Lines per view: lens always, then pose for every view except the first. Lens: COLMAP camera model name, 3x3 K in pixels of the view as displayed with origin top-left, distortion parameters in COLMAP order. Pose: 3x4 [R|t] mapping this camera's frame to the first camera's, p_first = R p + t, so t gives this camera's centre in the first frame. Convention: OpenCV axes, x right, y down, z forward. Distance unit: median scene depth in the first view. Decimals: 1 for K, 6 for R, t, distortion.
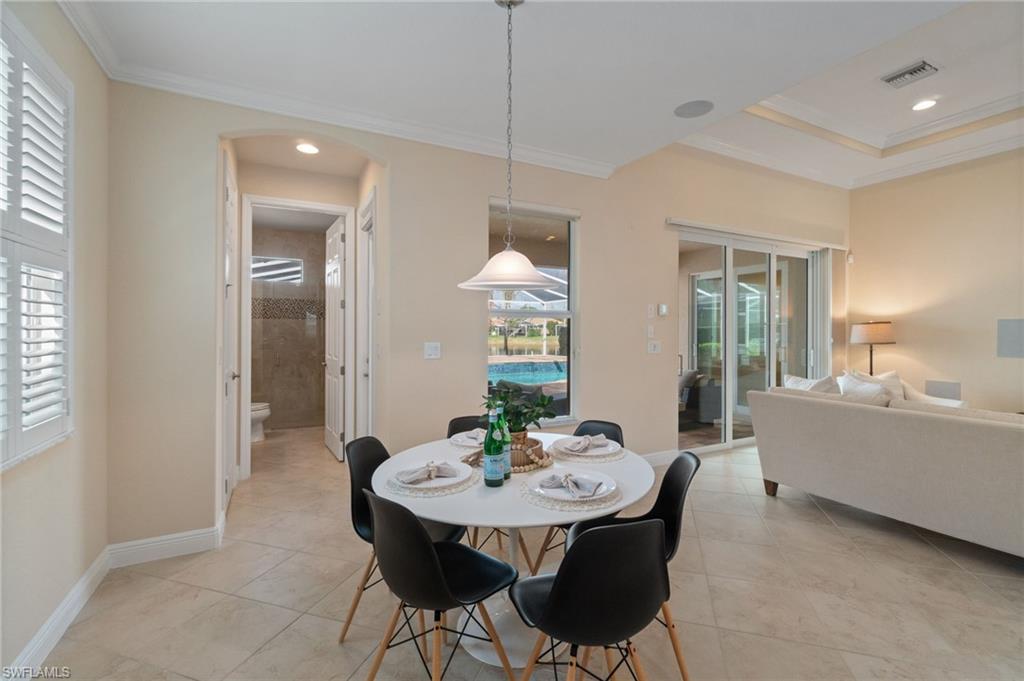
lens RADIAL K [[464.9, 0, 560.6], [0, 464.9, 331.2], [0, 0, 1]] dist [-0.001518, -0.000389]
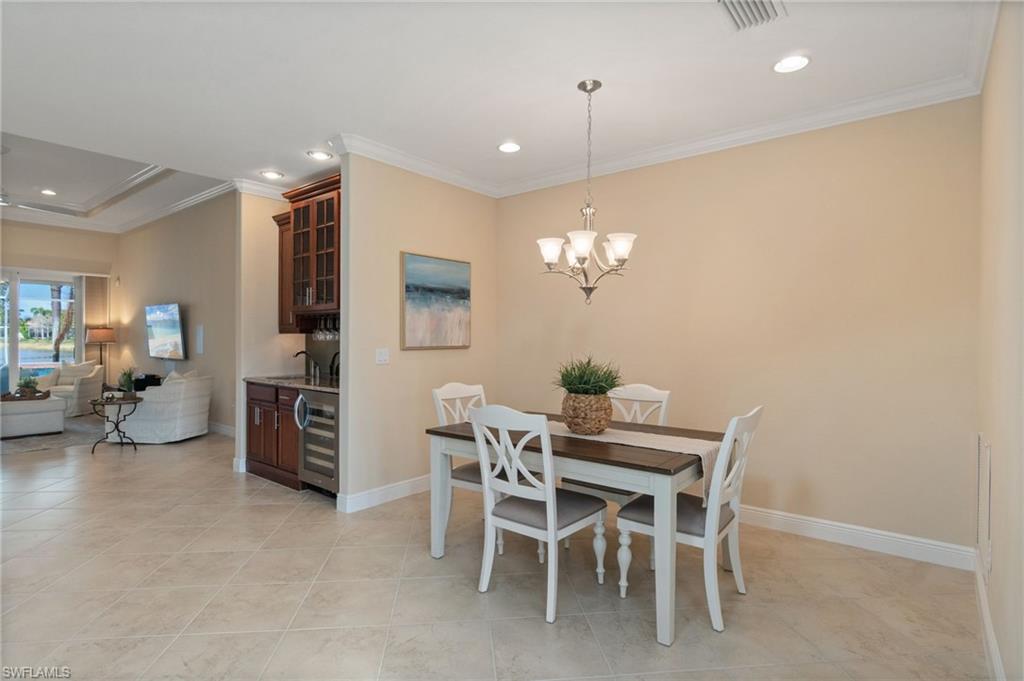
lens RADIAL K [[526.6, 0, 512.0], [0, 526.6, 340.5], [0, 0, 1]] dist [-0.001908, -0.000326]
pose [[0.937980, 0.002856, 0.346677, 1.310751], [-0.005397, 0.999965, 0.006365, 0.001856], [-0.346647, -0.007842, 0.937963, -1.006588]]
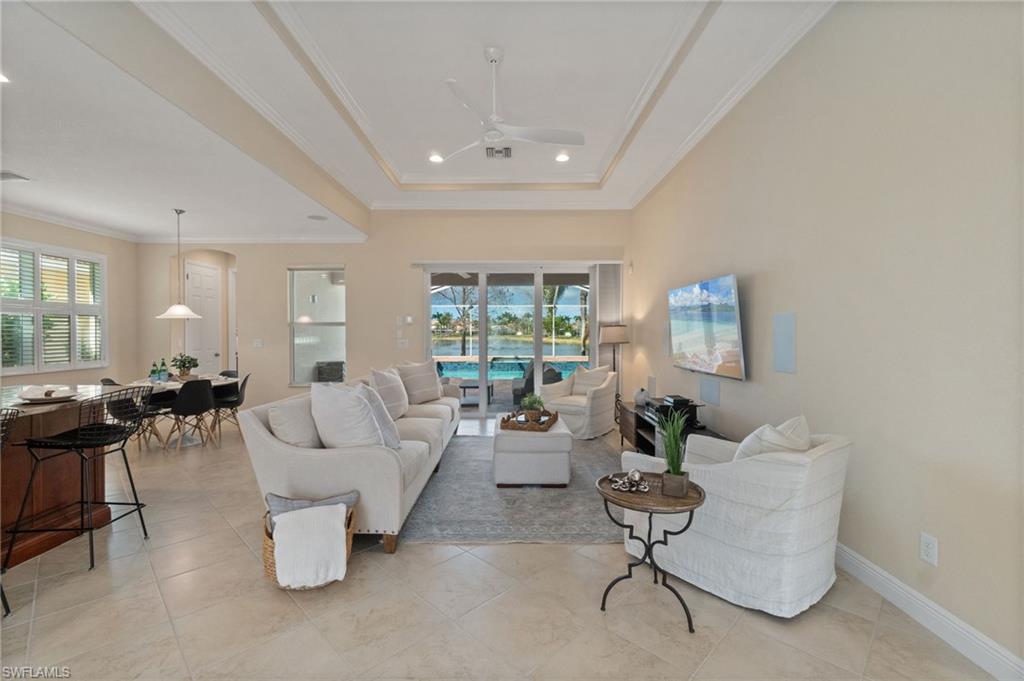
lens RADIAL K [[445.8, 0, 512.0], [0, 445.8, 340.5], [0, 0, 1]] dist [-0.001086, -0.000138]
pose [[0.862737, 0.004268, -0.505635, 1.018506], [0.003634, 0.999886, 0.014639, 0.001313], [0.505640, -0.014467, 0.862623, -0.109692]]
